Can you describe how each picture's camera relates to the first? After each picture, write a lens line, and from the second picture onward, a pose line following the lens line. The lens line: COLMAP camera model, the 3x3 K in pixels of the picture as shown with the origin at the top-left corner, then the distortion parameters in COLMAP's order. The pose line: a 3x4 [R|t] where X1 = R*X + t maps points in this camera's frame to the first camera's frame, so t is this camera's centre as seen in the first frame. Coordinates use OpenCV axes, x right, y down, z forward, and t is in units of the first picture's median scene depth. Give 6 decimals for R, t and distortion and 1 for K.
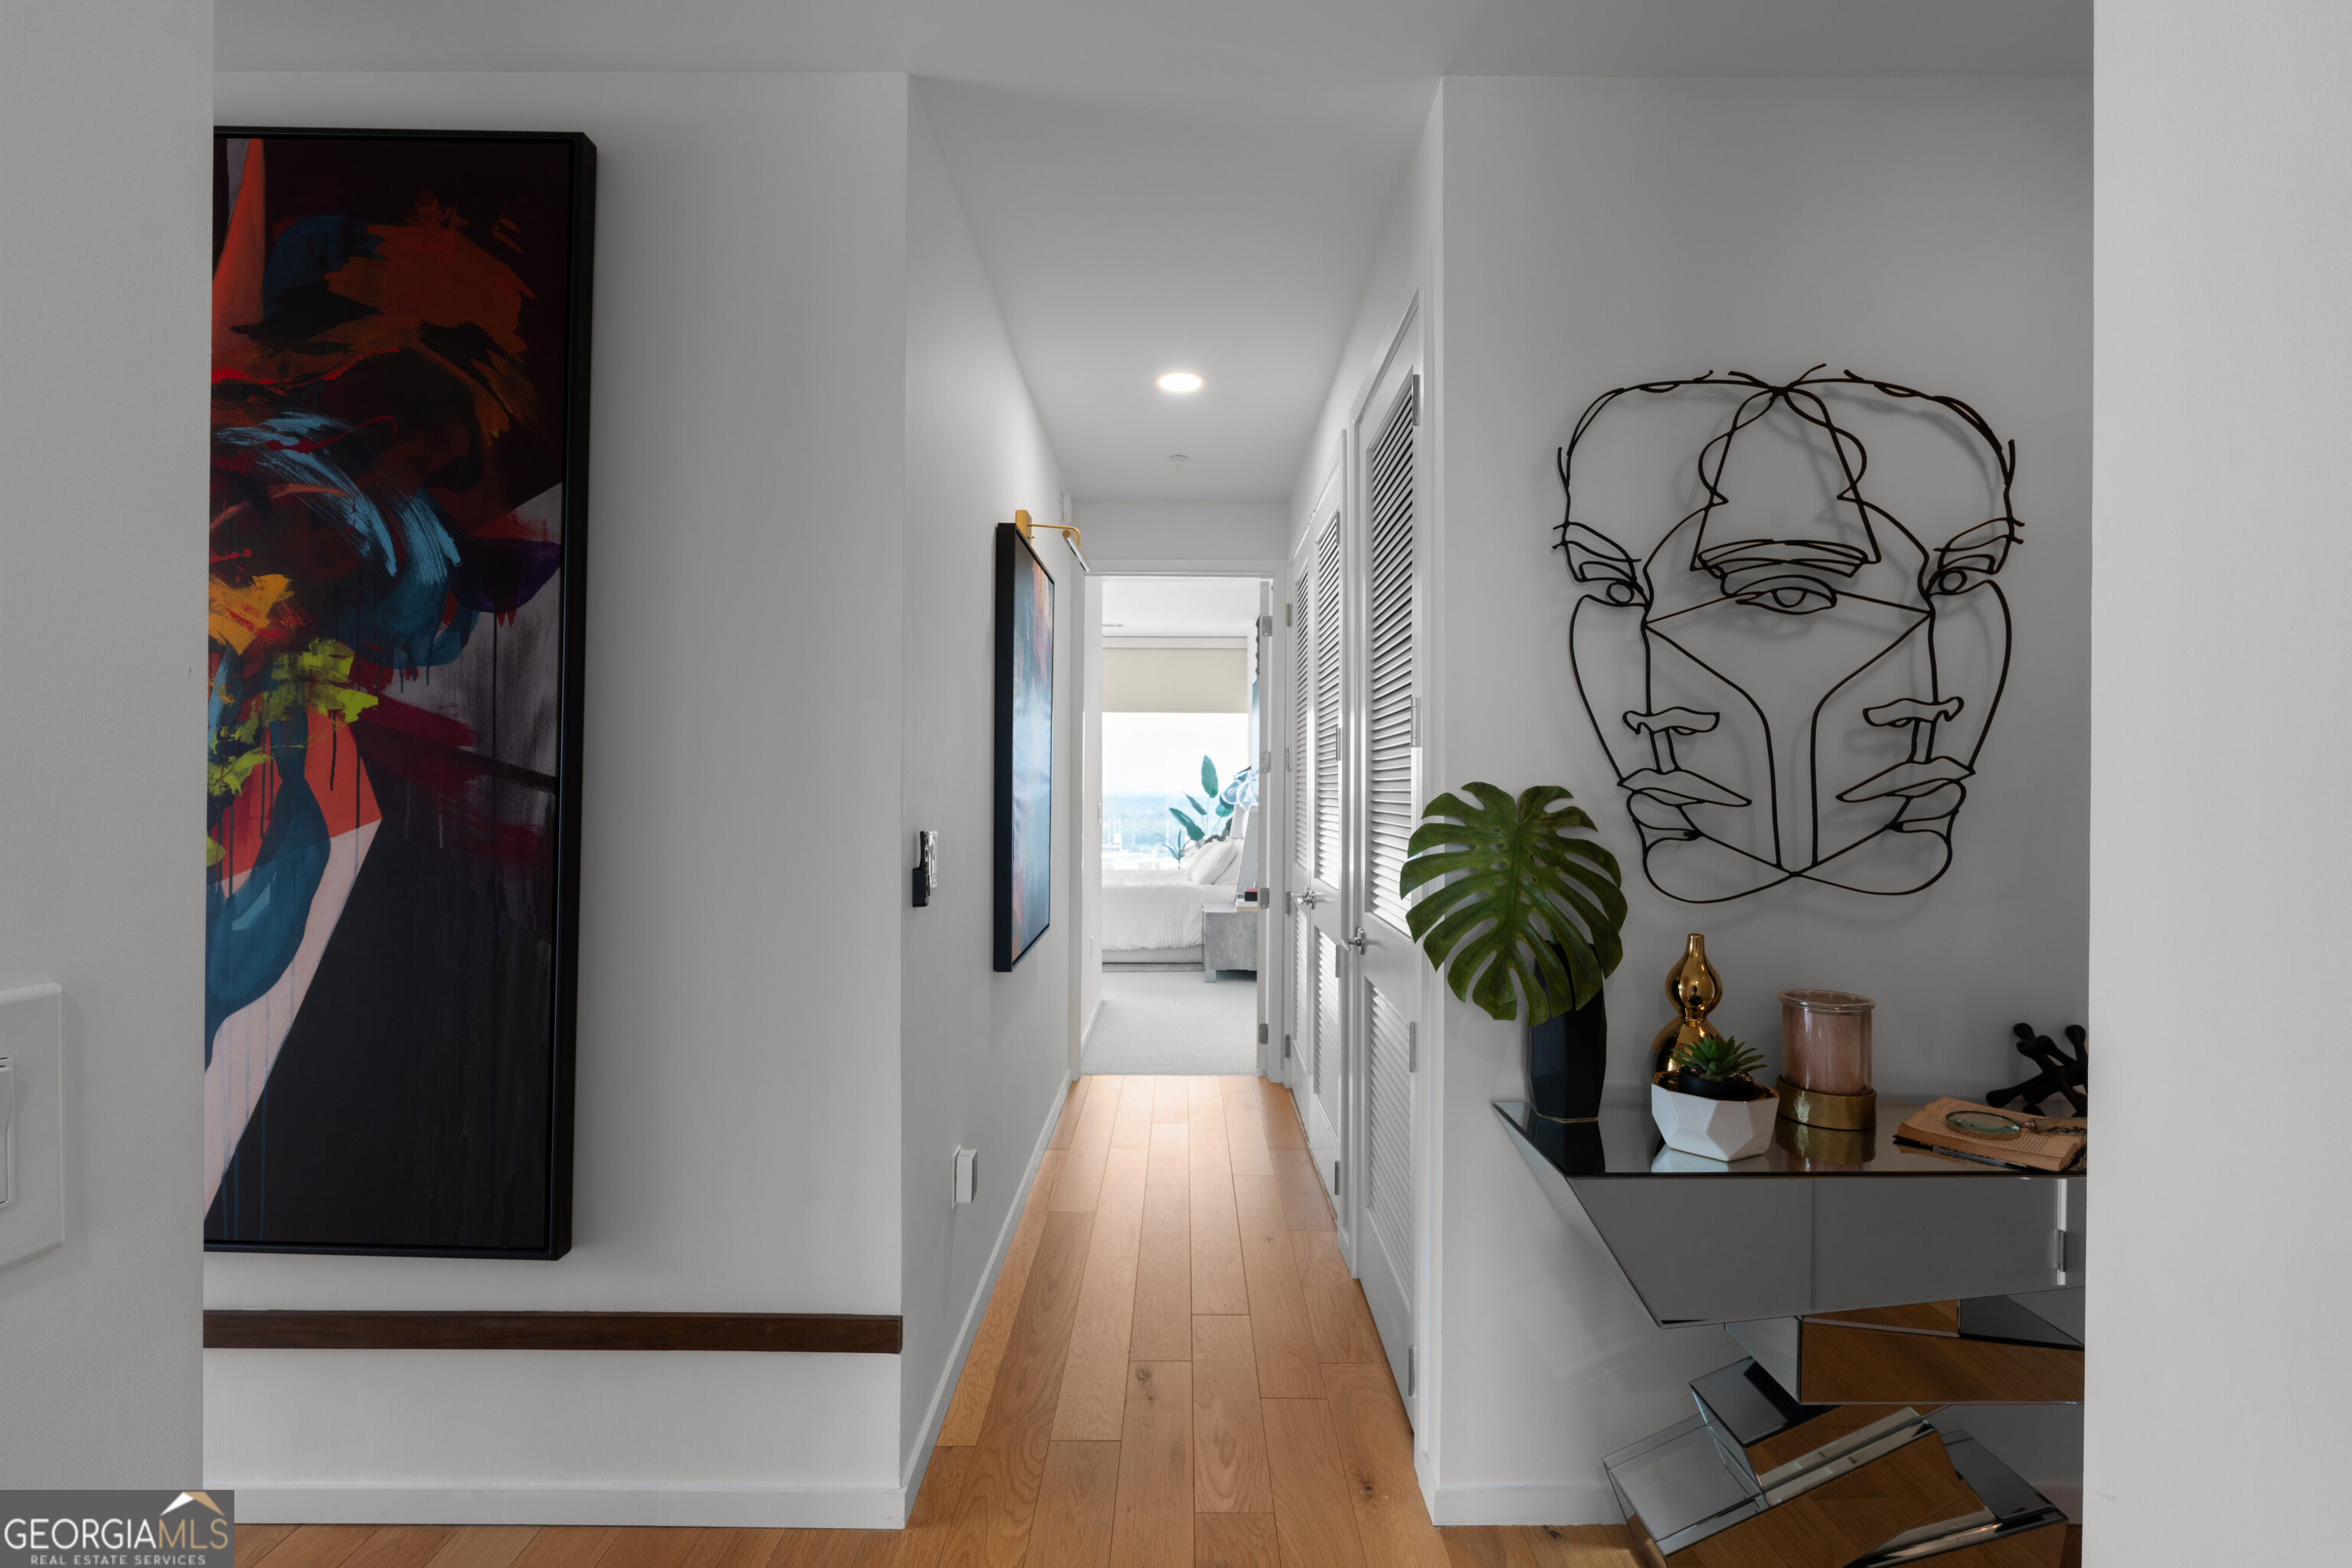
lens RADIAL K [[1019.8, 0, 1177.5], [0, 1019.8, 782.6], [0, 0, 1]] dist [-0.005382, -0.000068]
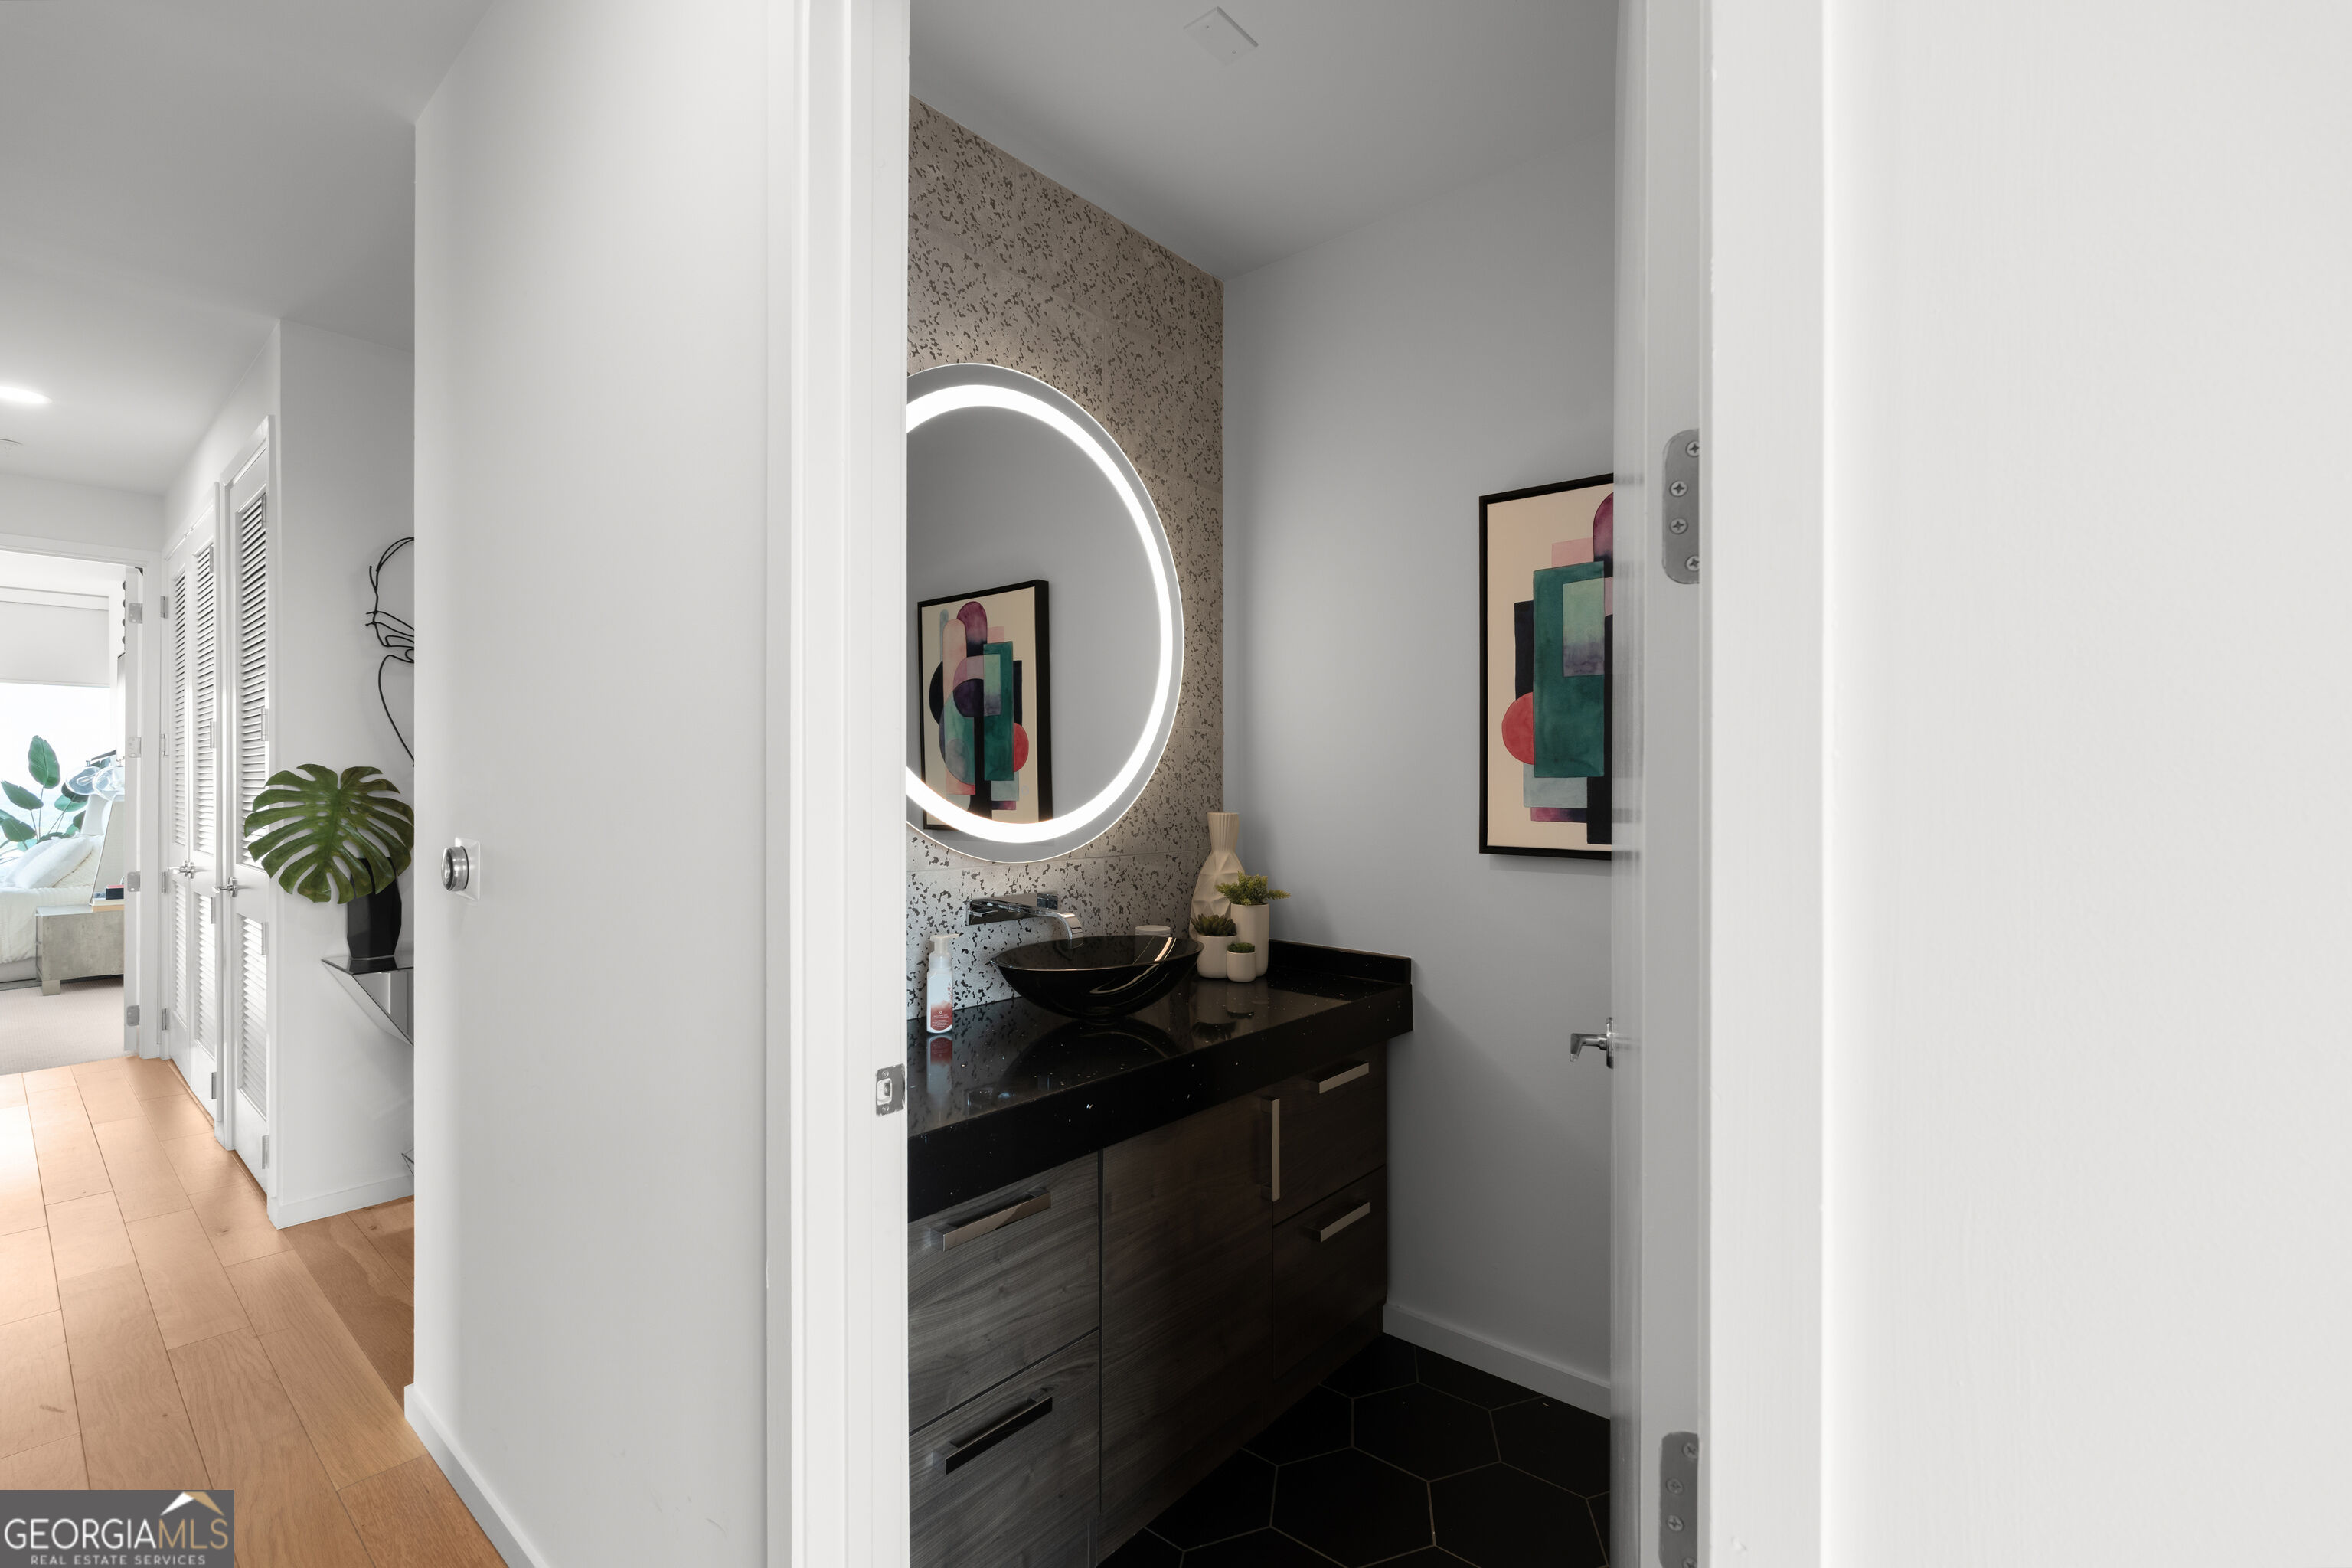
lens RADIAL K [[1019.8, 0, 1172.8], [0, 1019.8, 789.3], [0, 0, 1]] dist [-0.005382, -0.000068]
pose [[0.639675, -0.005502, 0.768626, -0.042078], [-0.004154, 0.999935, 0.010615, 0.010363], [-0.768634, -0.009983, 0.639611, -0.658960]]
